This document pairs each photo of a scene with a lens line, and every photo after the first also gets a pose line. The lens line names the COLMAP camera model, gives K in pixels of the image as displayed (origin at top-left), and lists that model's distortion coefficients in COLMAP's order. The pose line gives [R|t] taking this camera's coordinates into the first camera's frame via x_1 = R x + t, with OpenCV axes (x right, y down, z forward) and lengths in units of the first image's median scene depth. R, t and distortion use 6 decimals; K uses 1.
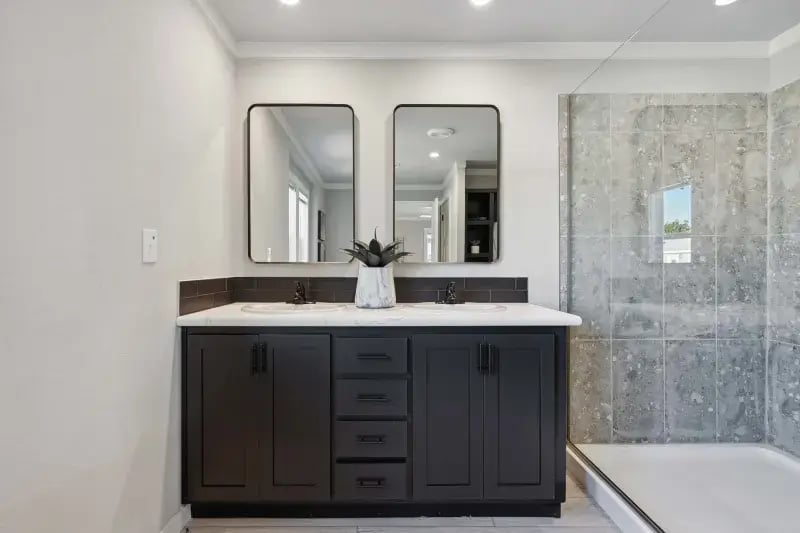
lens RADIAL K [[366.0, 0, 389.7], [0, 366.0, 256.1], [0, 0, 1]] dist [-0.001631, 0.000476]
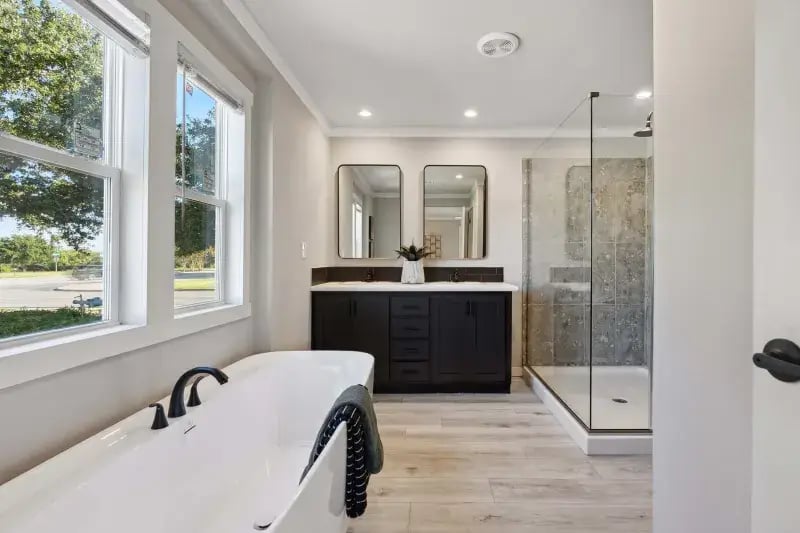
lens RADIAL K [[364.9, 0, 396.8], [0, 364.9, 257.5], [0, 0, 1]] dist [-0.000941, 0.000312]
pose [[0.995682, 0.000895, -0.092823, 0.046276], [0.000716, 0.999850, 0.017322, -0.016825], [0.092825, -0.017314, 0.995532, -0.742086]]
